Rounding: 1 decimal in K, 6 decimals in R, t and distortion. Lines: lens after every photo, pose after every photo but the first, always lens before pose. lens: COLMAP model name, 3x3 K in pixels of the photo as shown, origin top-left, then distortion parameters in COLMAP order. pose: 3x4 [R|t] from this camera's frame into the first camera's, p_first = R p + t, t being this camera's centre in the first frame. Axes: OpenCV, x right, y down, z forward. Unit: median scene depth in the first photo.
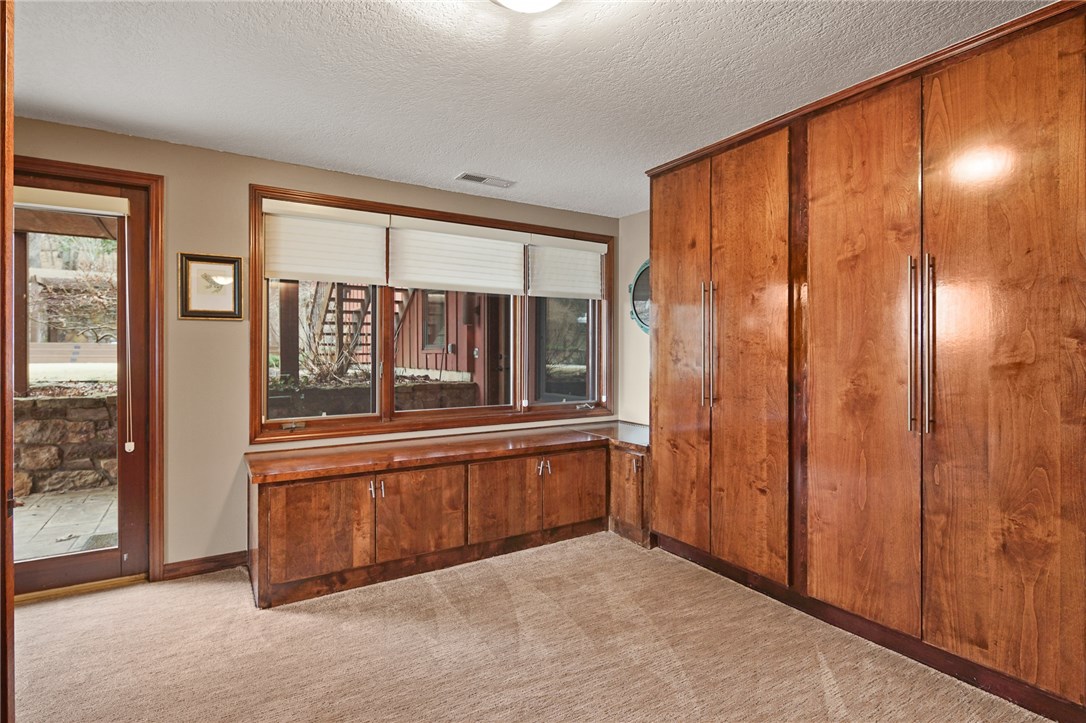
lens RADIAL K [[533.4, 0, 538.9], [0, 533.4, 356.9], [0, 0, 1]] dist [0.000139, -0.000487]
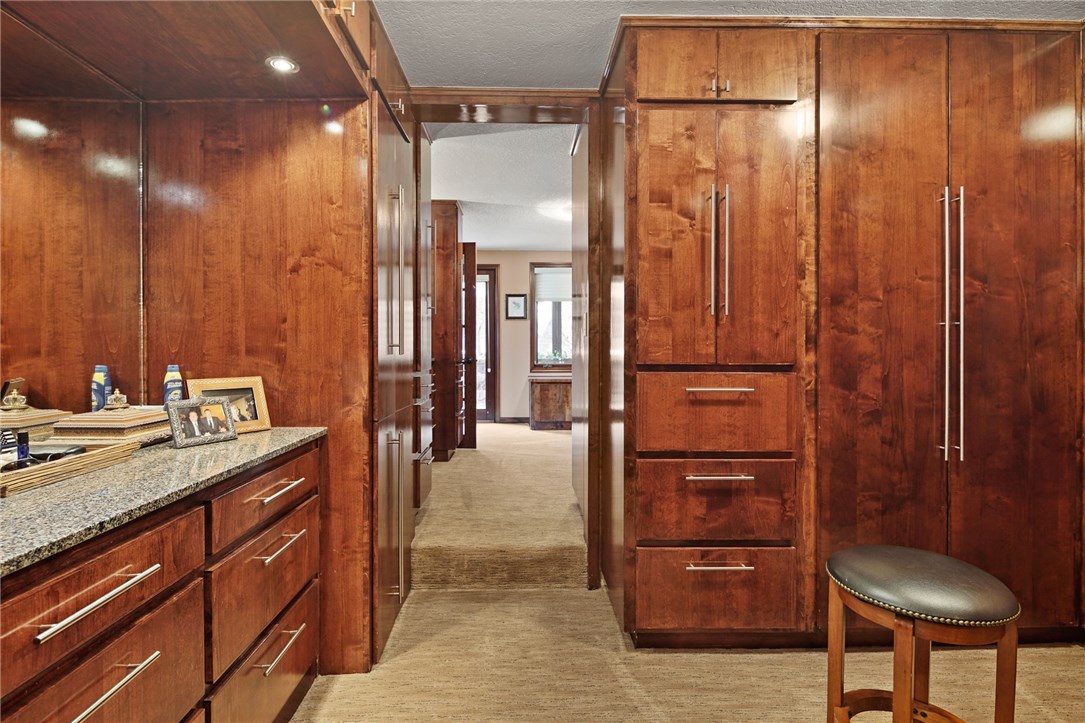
lens RADIAL K [[532.9, 0, 540.2], [0, 532.9, 358.4], [0, 0, 1]] dist [0.000139, -0.000487]
pose [[0.867641, 0.002783, -0.497183, 0.743576], [0.000564, 0.999978, 0.006582, 0.095411], [0.497191, -0.005991, 0.867620, -1.135675]]
